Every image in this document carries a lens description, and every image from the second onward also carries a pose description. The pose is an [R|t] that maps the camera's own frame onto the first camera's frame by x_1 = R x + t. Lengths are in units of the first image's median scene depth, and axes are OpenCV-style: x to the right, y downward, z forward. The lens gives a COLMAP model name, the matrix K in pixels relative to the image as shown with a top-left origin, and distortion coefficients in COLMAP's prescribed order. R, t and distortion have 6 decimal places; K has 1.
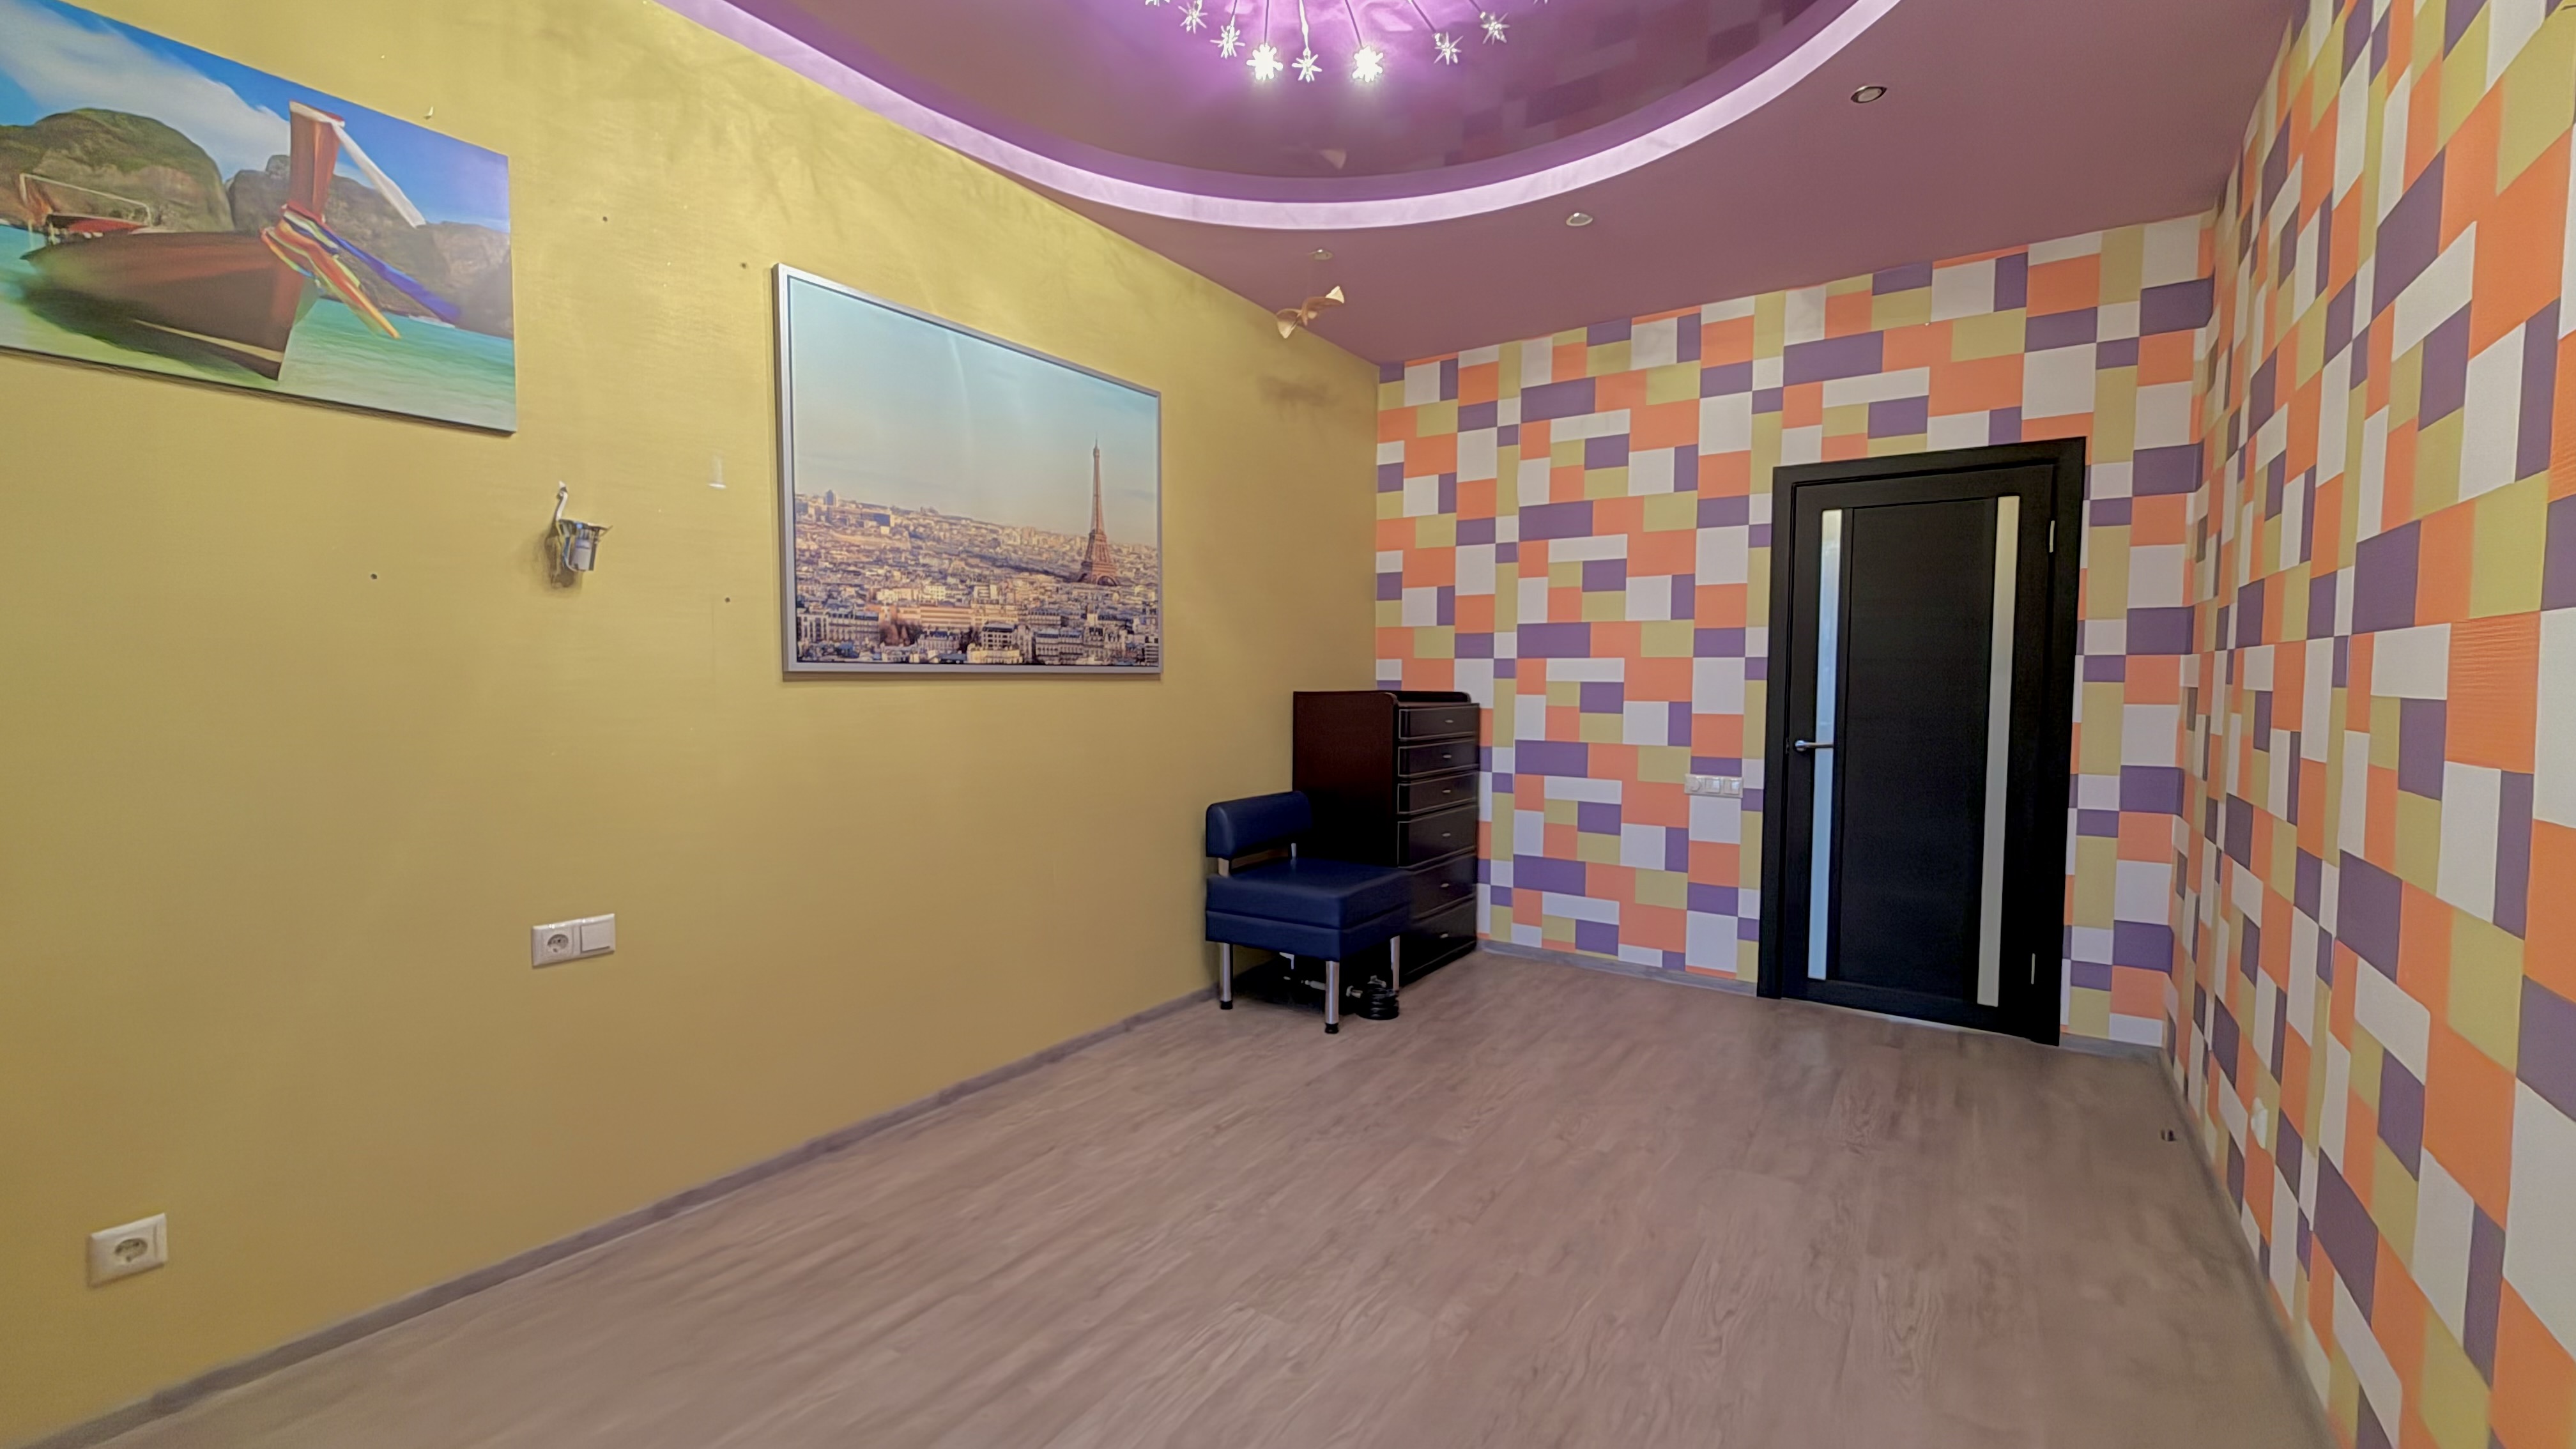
lens RADIAL K [[1028.5, 0, 1281.2], [0, 1028.5, 725.7], [0, 0, 1]] dist [0.000482, 0.000155]
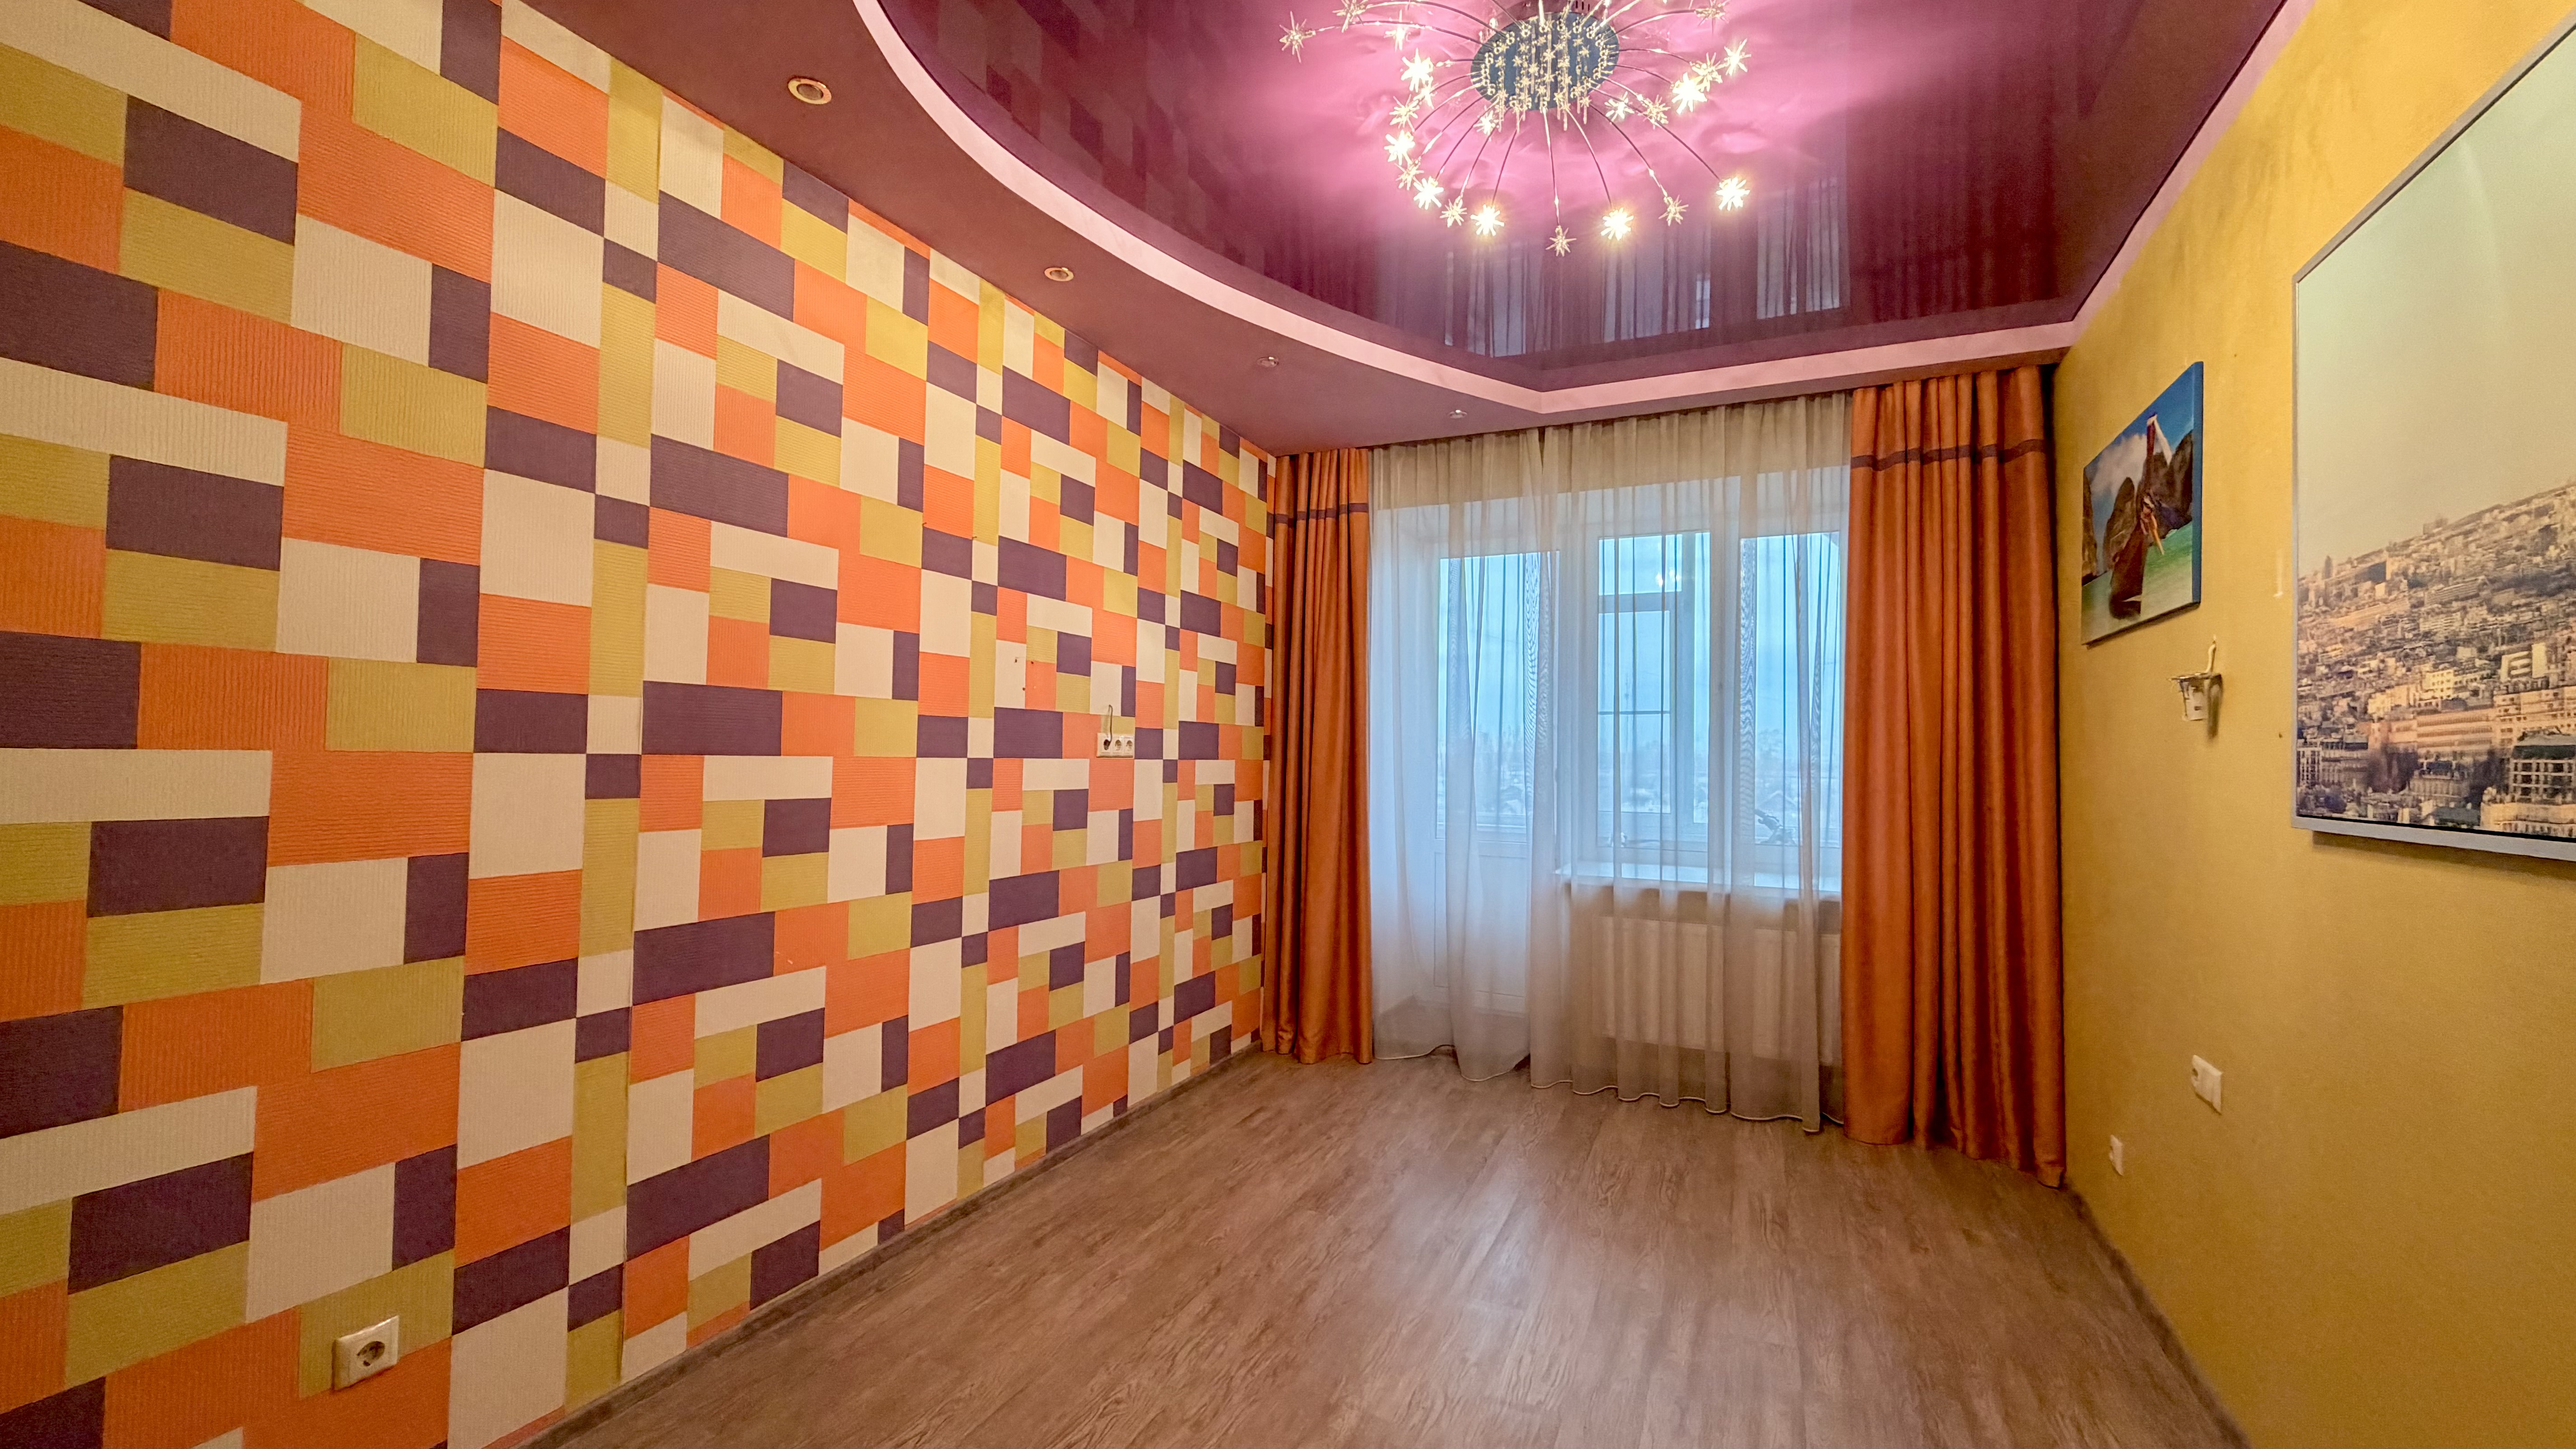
lens RADIAL K [[1023.5, 0, 1277.7], [0, 1023.5, 725.0], [0, 0, 1]] dist [0.001181, -0.000026]
pose [[-0.987581, -0.027931, -0.154609, 0.304522], [-0.031093, 0.999353, 0.018069, -0.106049], [0.154004, 0.022652, -0.987811, 1.464505]]
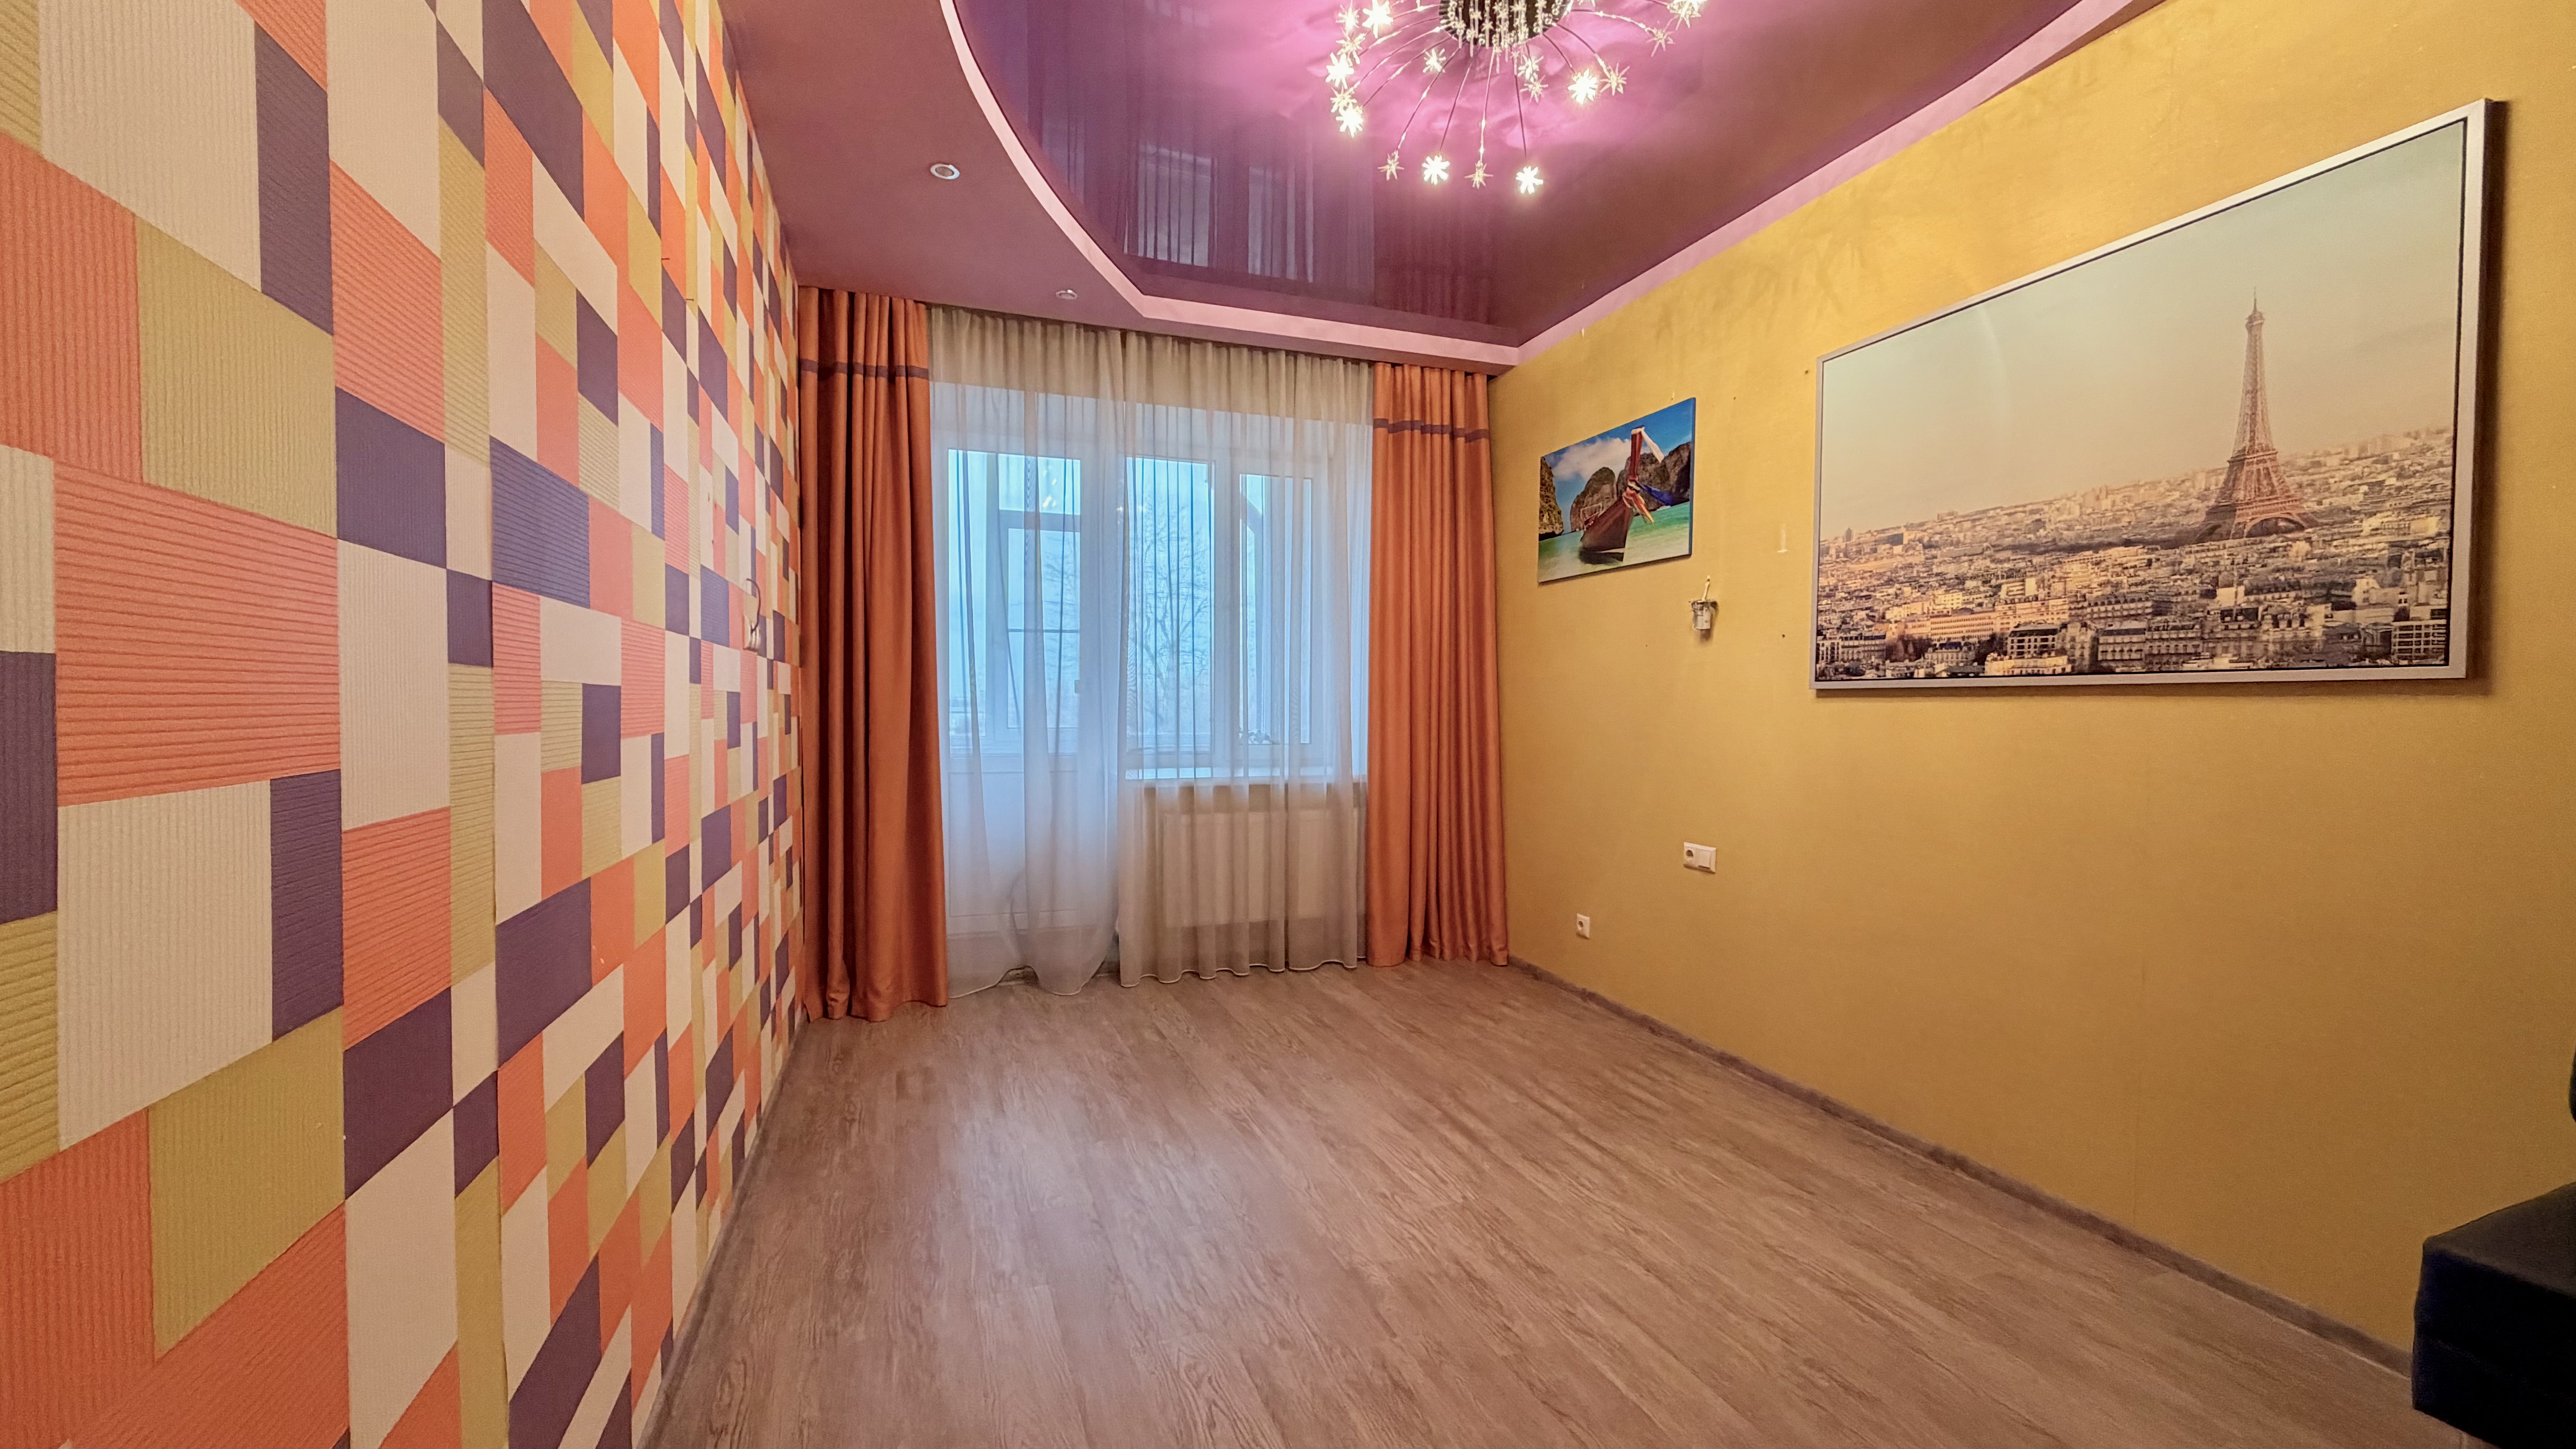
lens RADIAL K [[1028.5, 0, 1281.2], [0, 1028.5, 725.7], [0, 0, 1]] dist [0.000482, 0.000155]
pose [[-0.586095, 0.009817, -0.810183, 0.800040], [-0.047756, 0.997770, 0.046637, -0.033424], [0.808834, 0.066024, -0.584319, 1.109285]]
